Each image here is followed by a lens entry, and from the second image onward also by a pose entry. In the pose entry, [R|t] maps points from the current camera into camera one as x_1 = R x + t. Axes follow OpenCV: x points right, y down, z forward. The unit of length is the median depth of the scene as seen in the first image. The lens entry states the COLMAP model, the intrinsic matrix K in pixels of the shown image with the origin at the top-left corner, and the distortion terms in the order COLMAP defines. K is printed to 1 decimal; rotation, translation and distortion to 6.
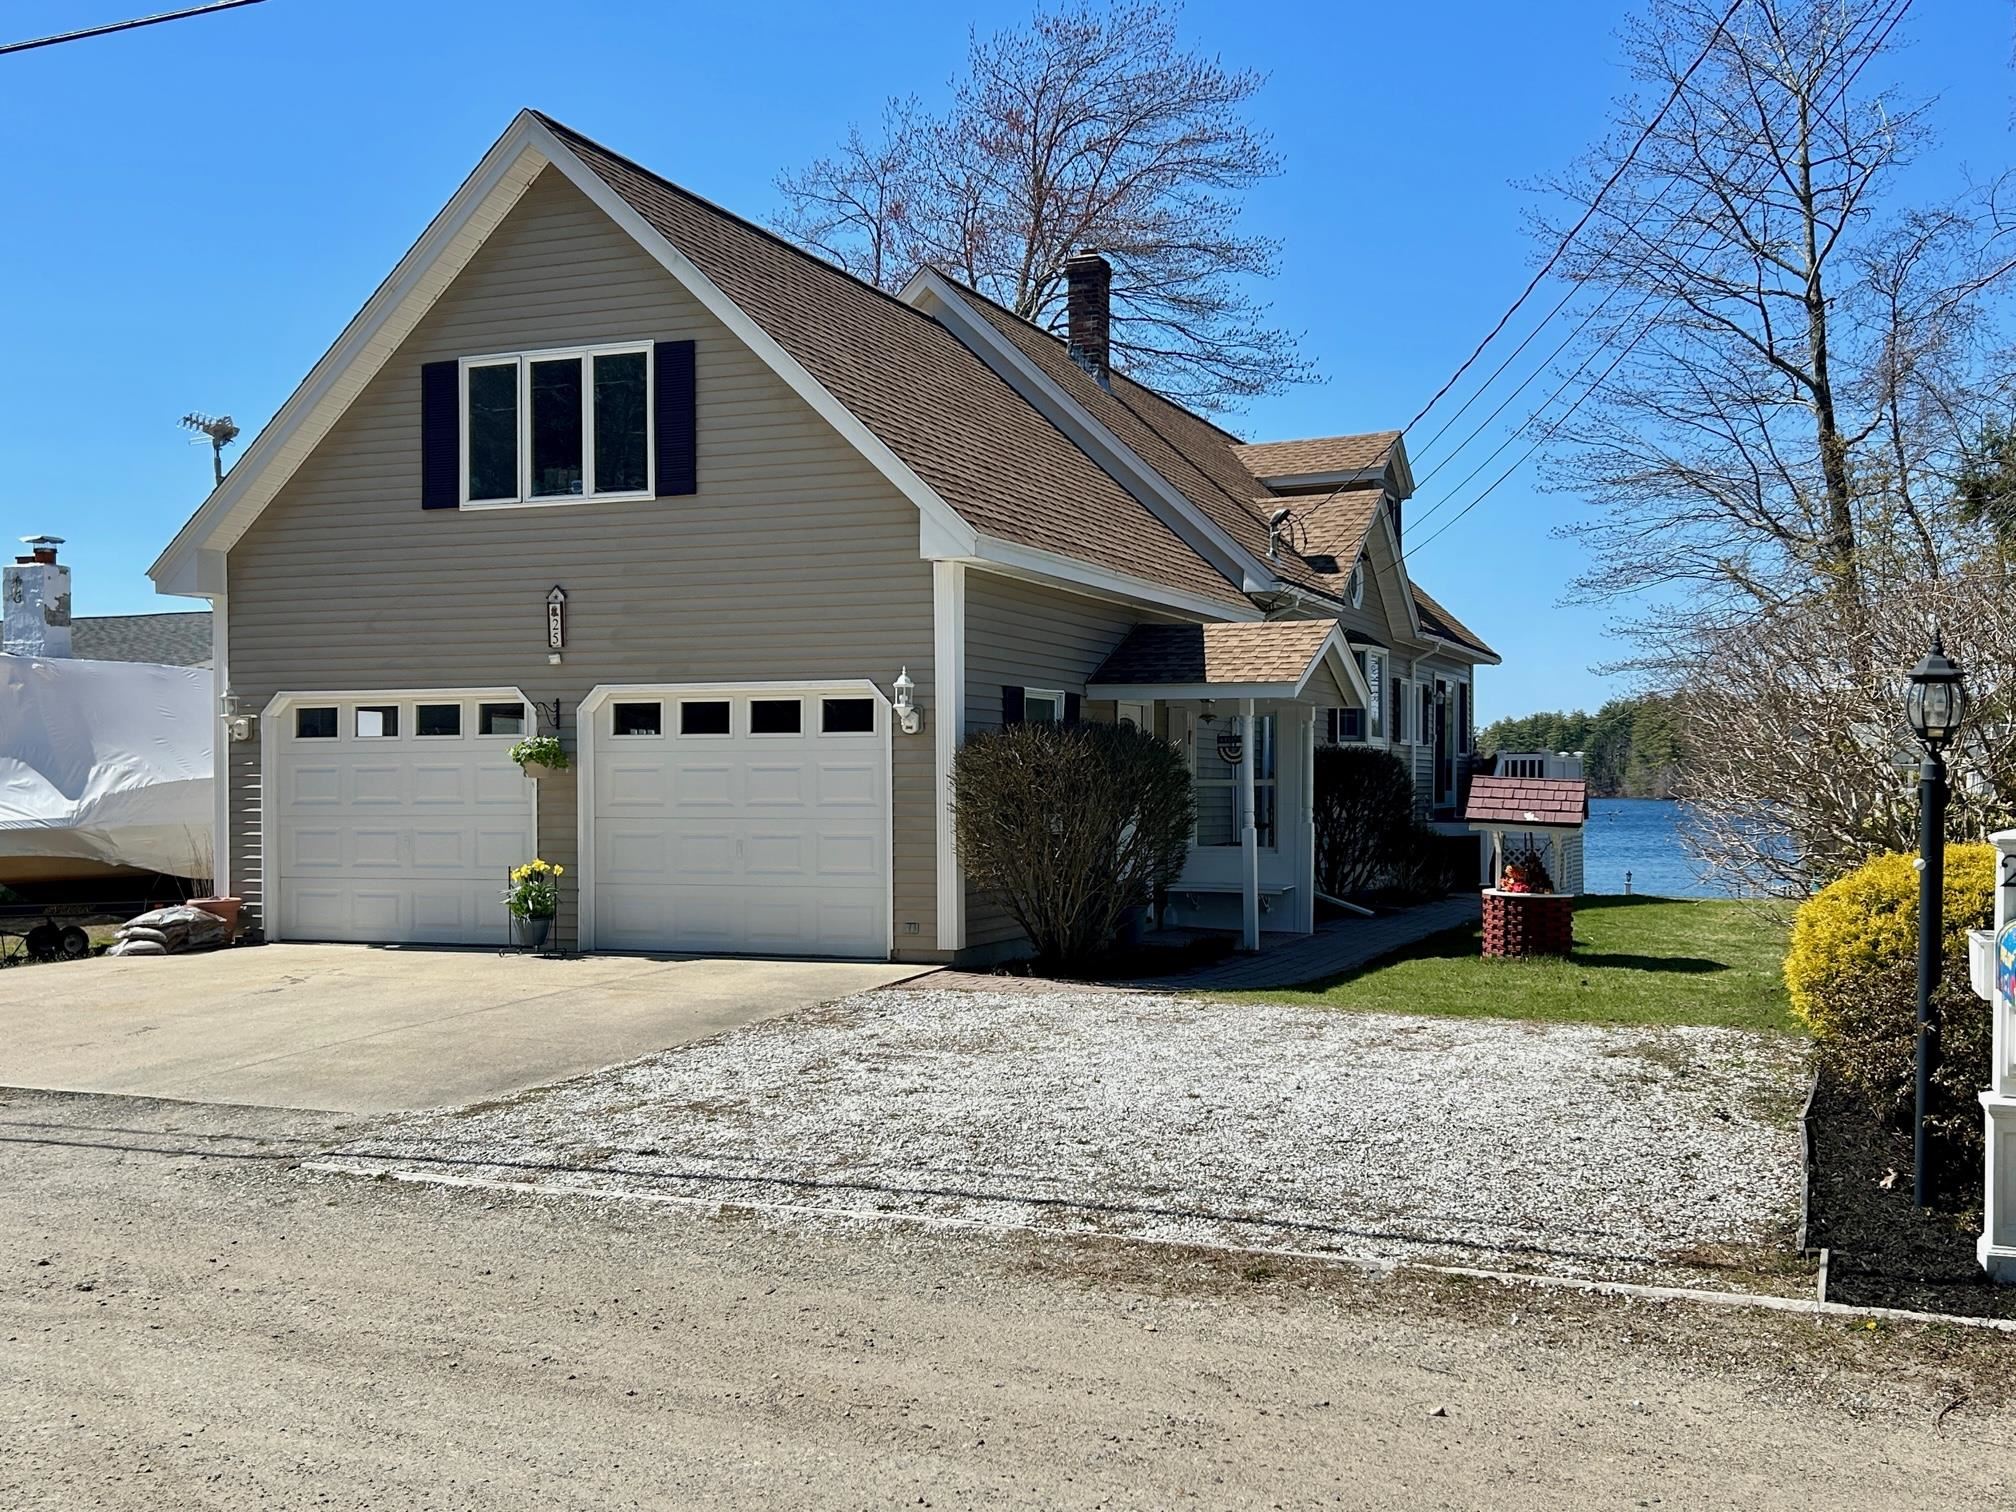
lens RADIAL K [[2018.1, 0, 998.7], [0, 2018.1, 771.1], [0, 0, 1]] dist [0.117800, 0.000000]
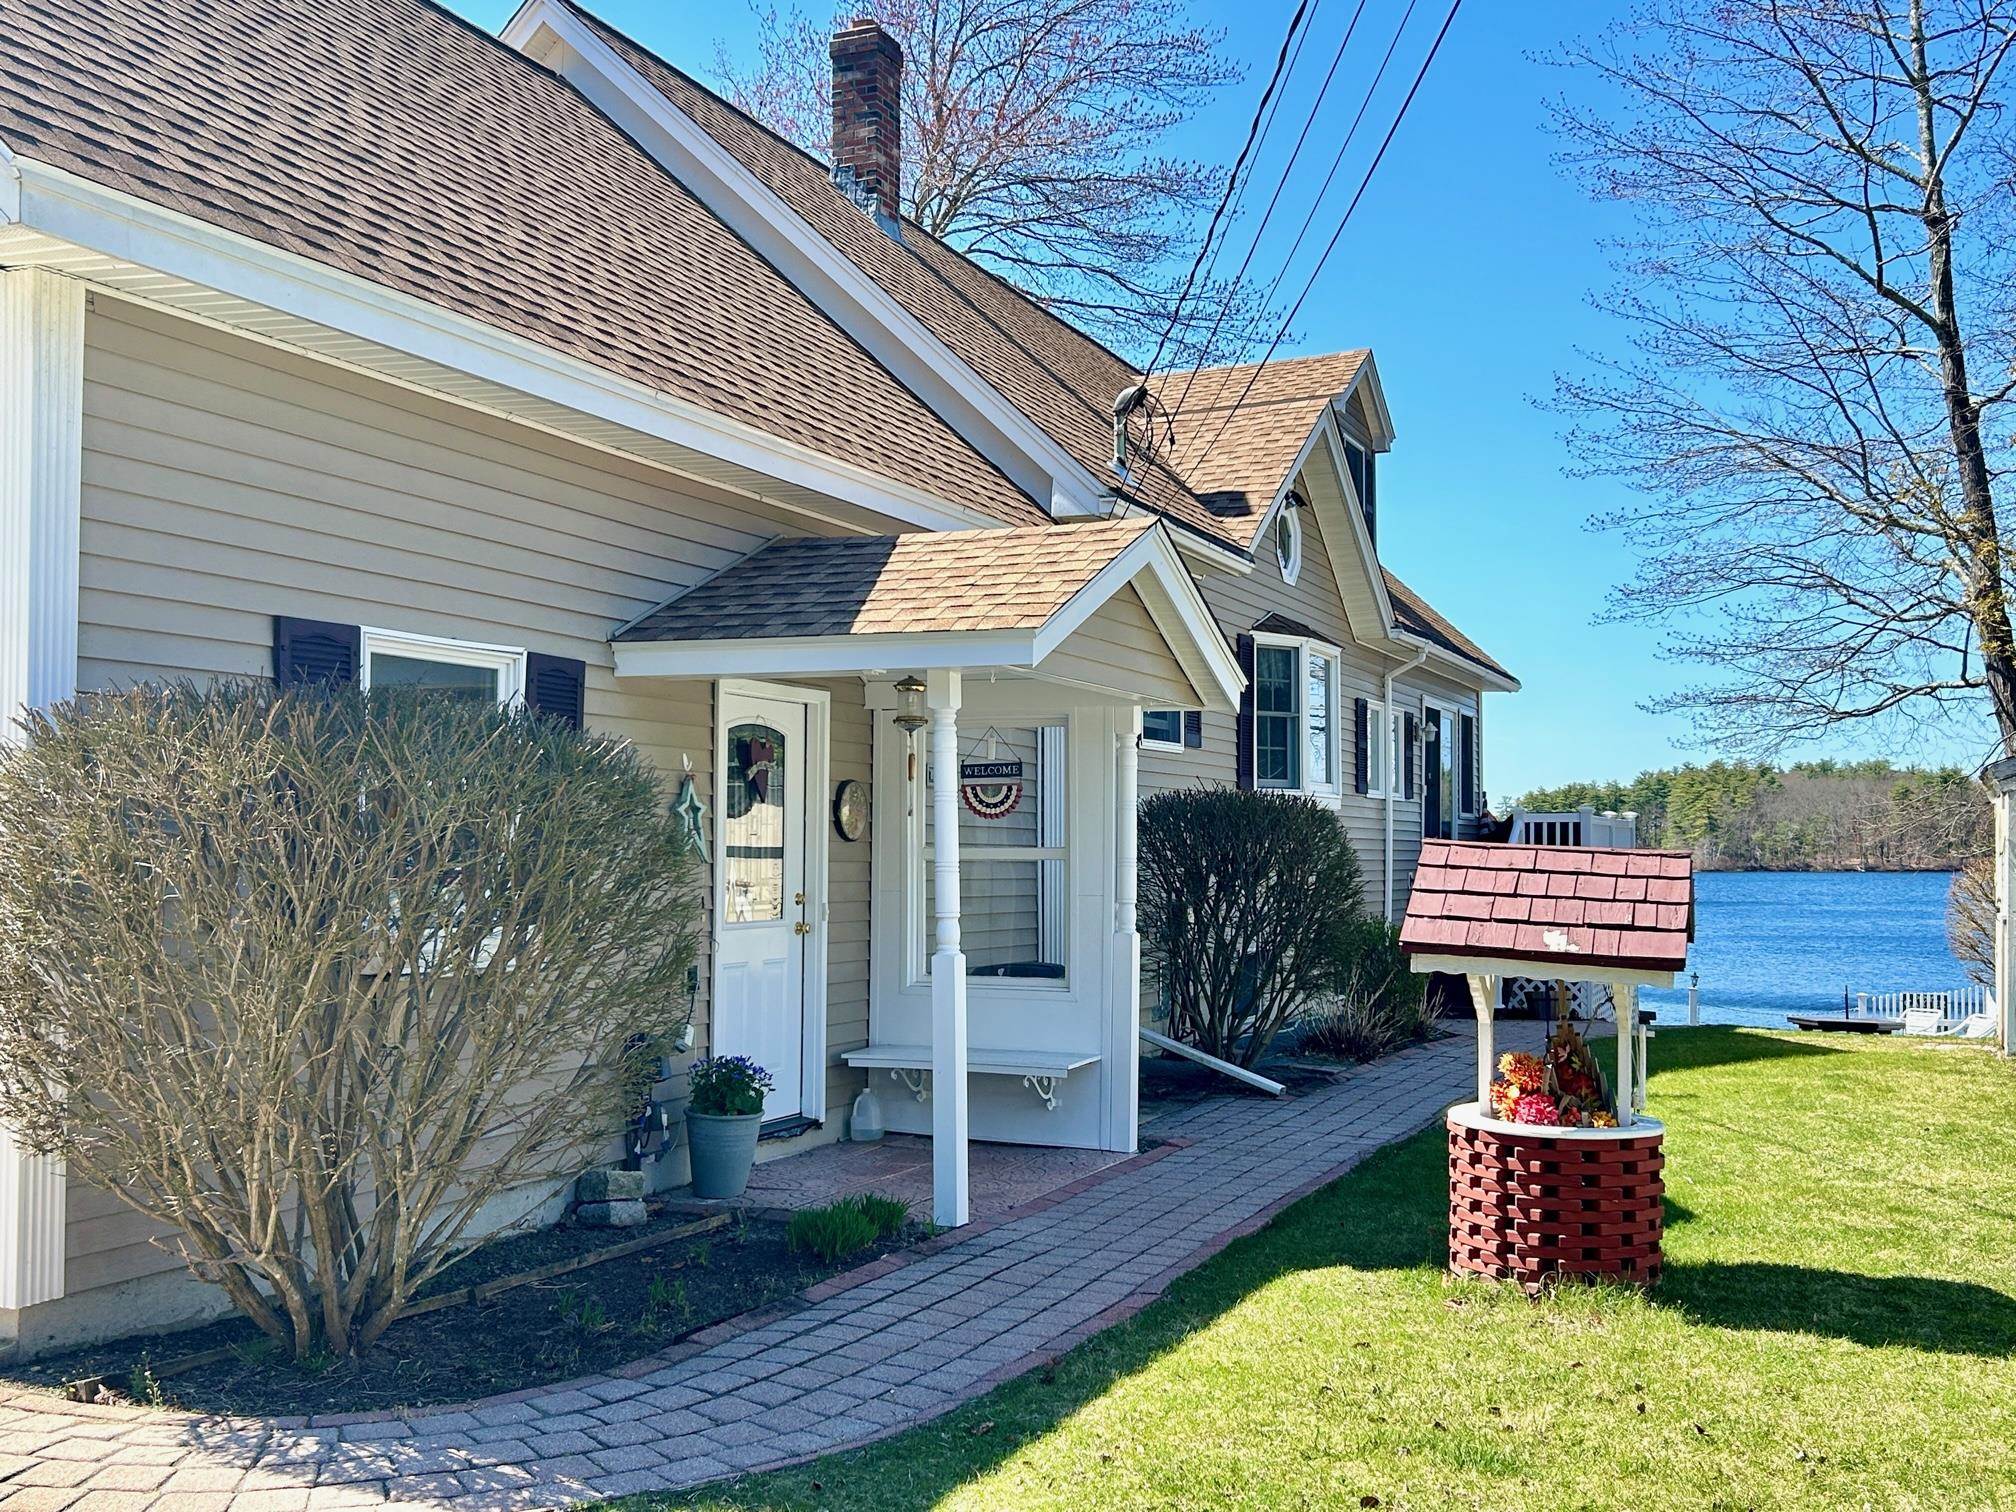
lens RADIAL K [[2018.1, 0, 1018.1], [0, 2018.1, 743.4], [0, 0, 1]] dist [0.117800, 0.000000]
pose [[0.999975, 0.003377, -0.006248, 0.096758], [-0.003670, 0.998866, -0.047473, 0.001632], [0.006080, 0.047494, 0.998853, 0.366456]]
